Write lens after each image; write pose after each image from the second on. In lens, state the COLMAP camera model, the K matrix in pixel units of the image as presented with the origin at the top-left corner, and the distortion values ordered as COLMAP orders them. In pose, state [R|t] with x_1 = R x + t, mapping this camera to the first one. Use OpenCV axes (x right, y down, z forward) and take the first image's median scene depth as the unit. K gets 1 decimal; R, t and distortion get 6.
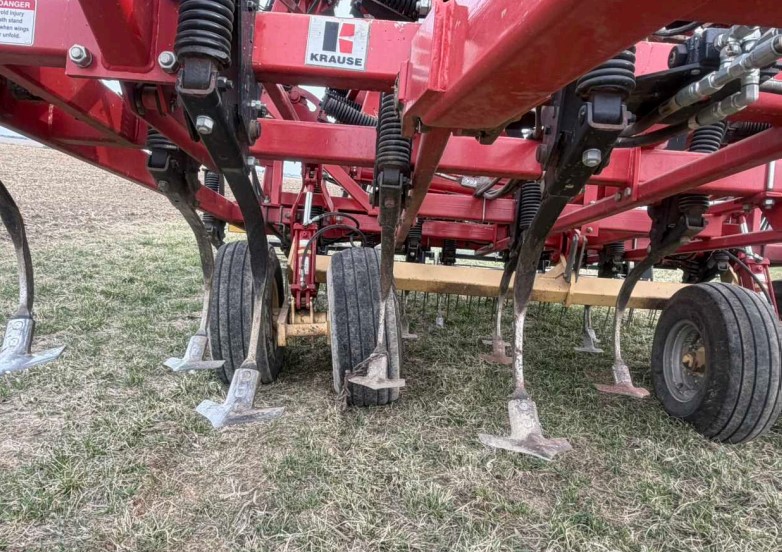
lens RADIAL K [[562.2, 0, 391.0], [0, 562.2, 276.0], [0, 0, 1]] dist [0.002816, 0.000879]
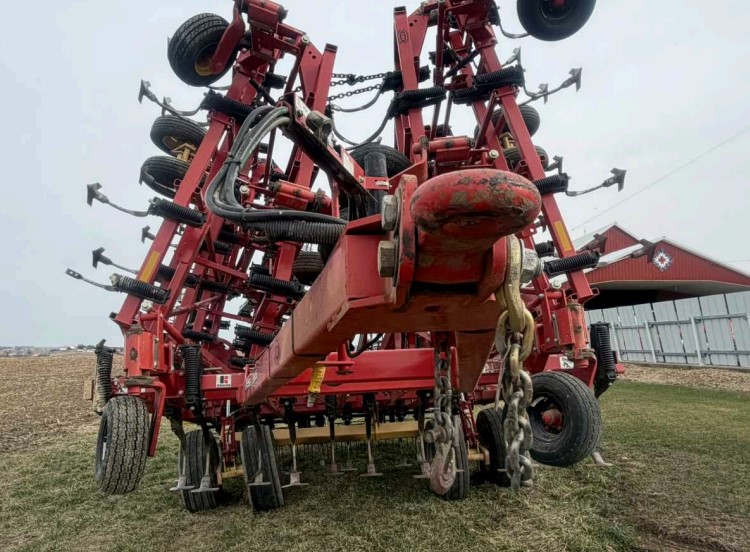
lens RADIAL K [[629.0, 0, 375.0], [0, 629.0, 276.0], [0, 0, 1]] dist [-0.002822, -0.000781]
pose [[0.989193, -0.127828, 0.071811, 0.254189], [0.141468, 0.960802, -0.238423, 0.027578], [-0.038519, 0.246005, 0.968503, -1.214813]]
